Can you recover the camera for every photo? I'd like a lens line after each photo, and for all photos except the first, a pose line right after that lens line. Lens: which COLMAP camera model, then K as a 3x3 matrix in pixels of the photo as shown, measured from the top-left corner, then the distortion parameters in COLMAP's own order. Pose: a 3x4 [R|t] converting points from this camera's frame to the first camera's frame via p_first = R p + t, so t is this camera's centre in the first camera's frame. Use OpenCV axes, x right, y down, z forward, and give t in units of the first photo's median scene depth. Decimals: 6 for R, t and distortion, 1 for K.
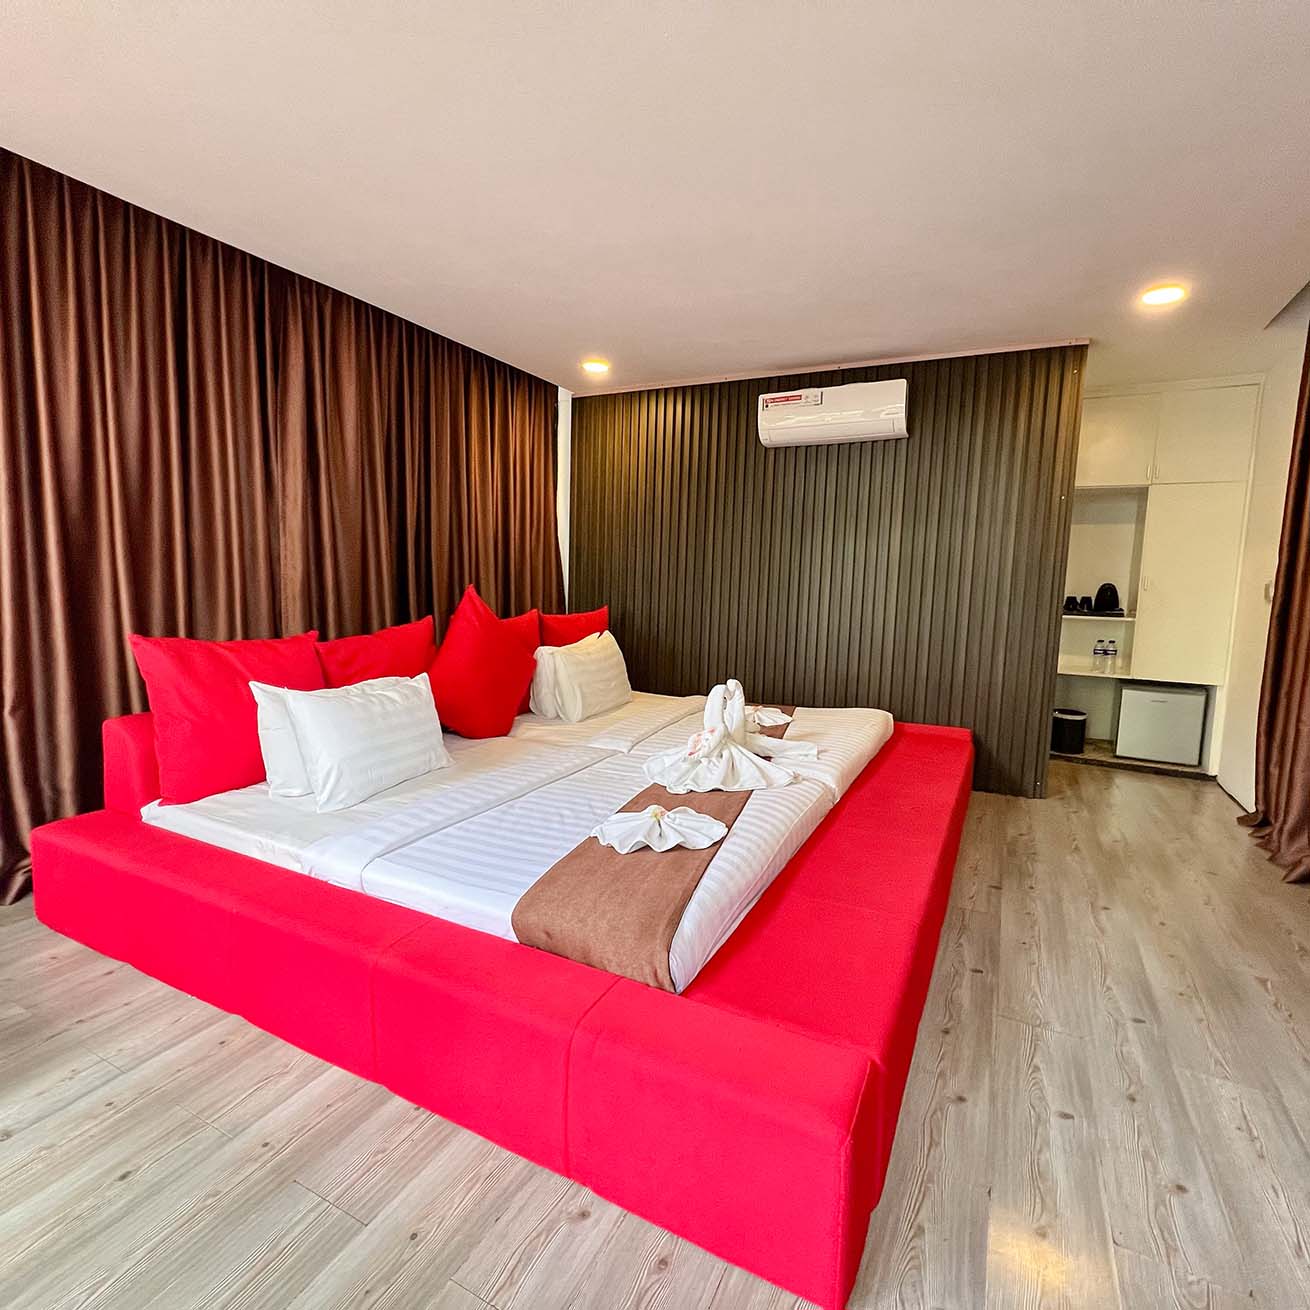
lens RADIAL K [[700.0, 0, 655.0], [0, 700.0, 655.0], [0, 0, 1]] dist [0.001434, 0.000266]
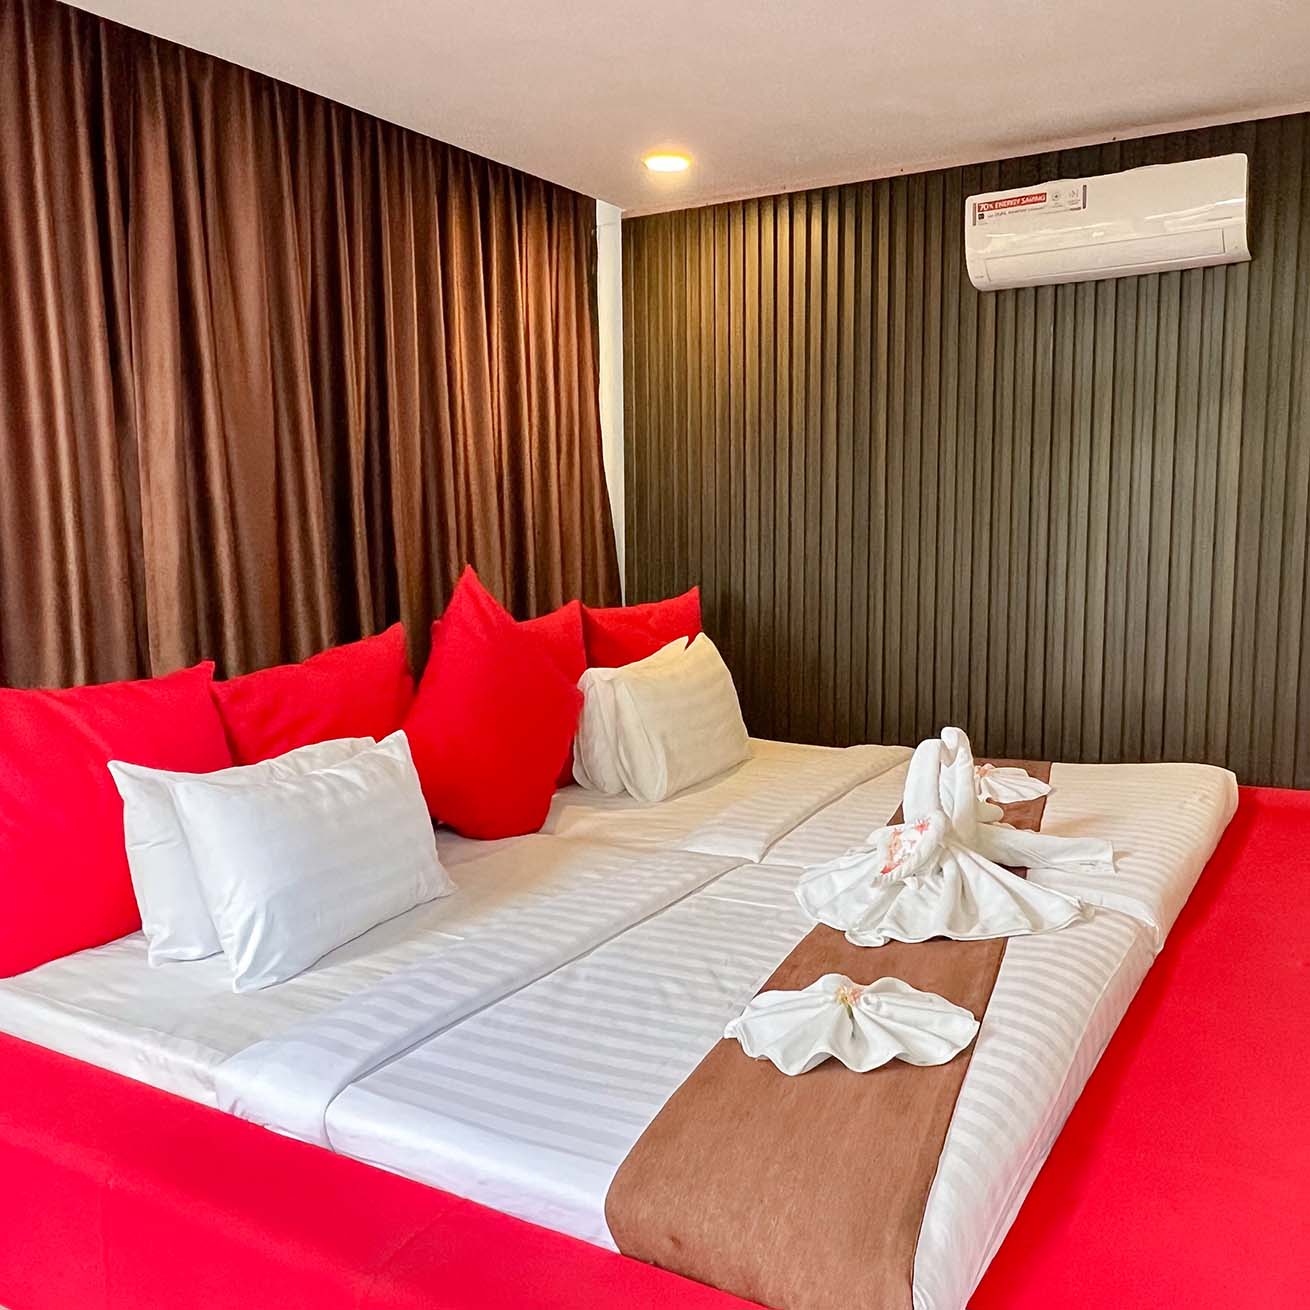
lens RADIAL K [[1217.9, 0, 660.3], [0, 1217.9, 661.7], [0, 0, 1]] dist [0.005954, -0.011543]
pose [[0.996888, -0.029655, -0.073044, -0.048282], [0.030437, 0.999490, 0.009624, -0.035088], [0.072721, -0.011817, 0.997282, 0.036205]]
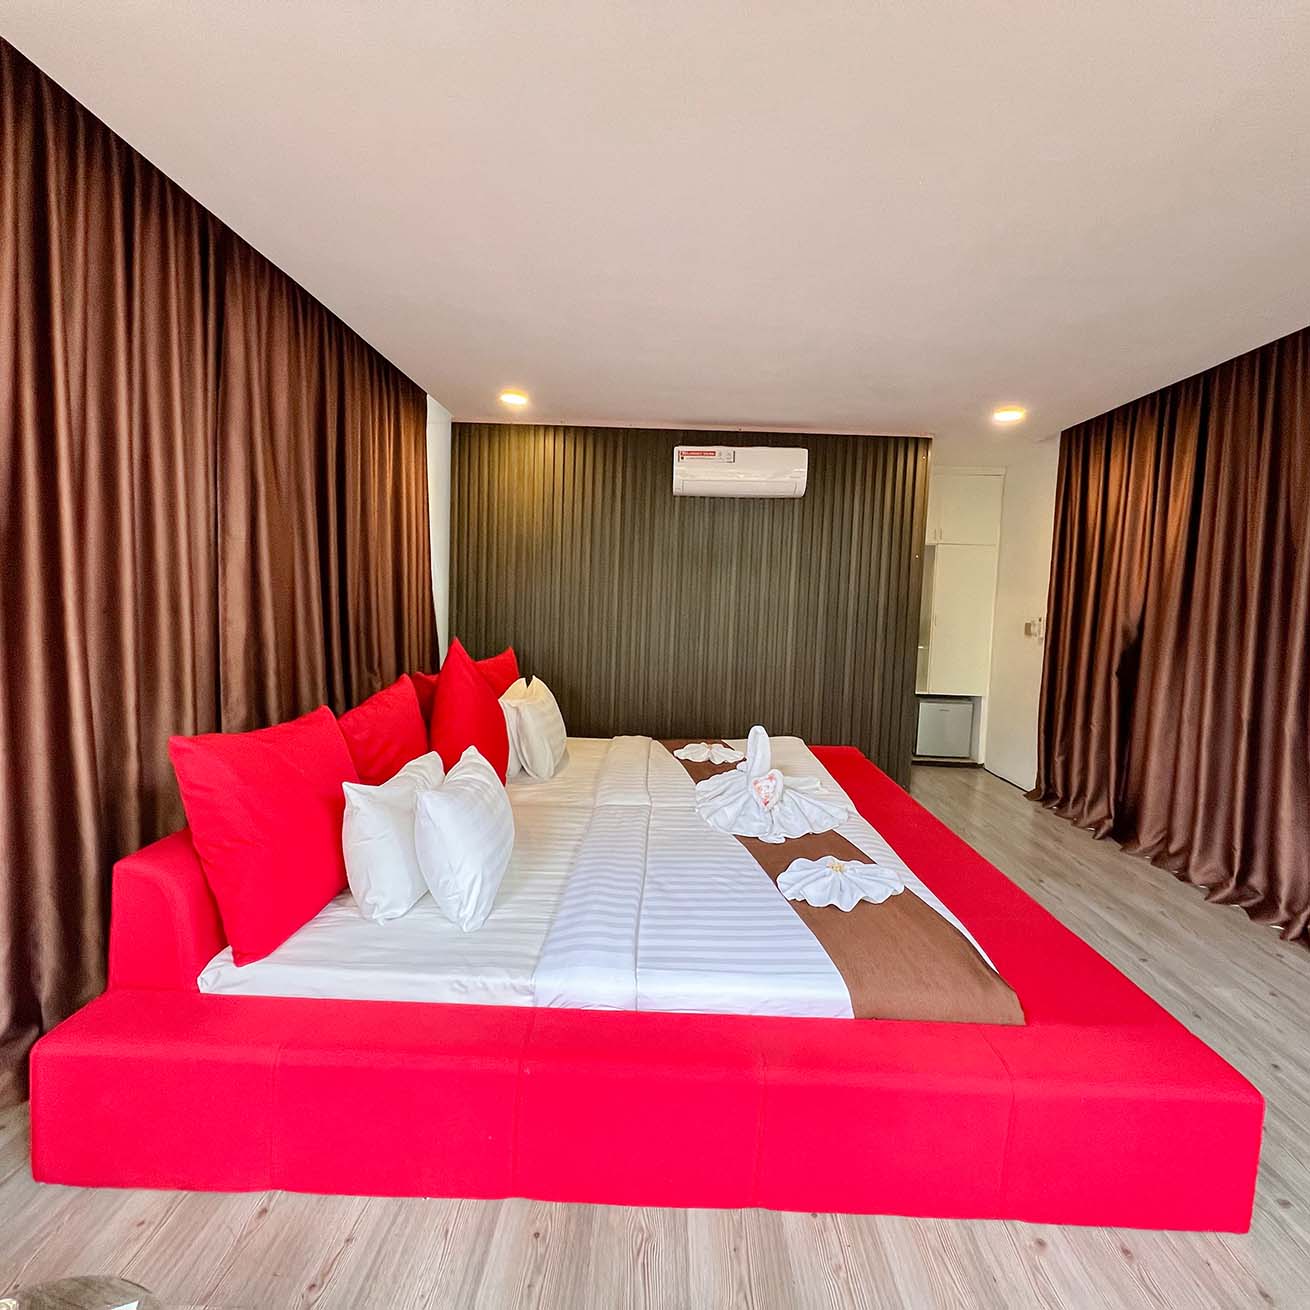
lens RADIAL K [[700.0, 0, 655.0], [0, 700.0, 655.0], [0, 0, 1]] dist [0.001434, 0.000266]
pose [[0.895264, -0.031270, 0.444437, -0.542205], [0.038993, 0.999205, -0.008244, -0.076334], [-0.443826, 0.024711, 0.895772, 0.117443]]
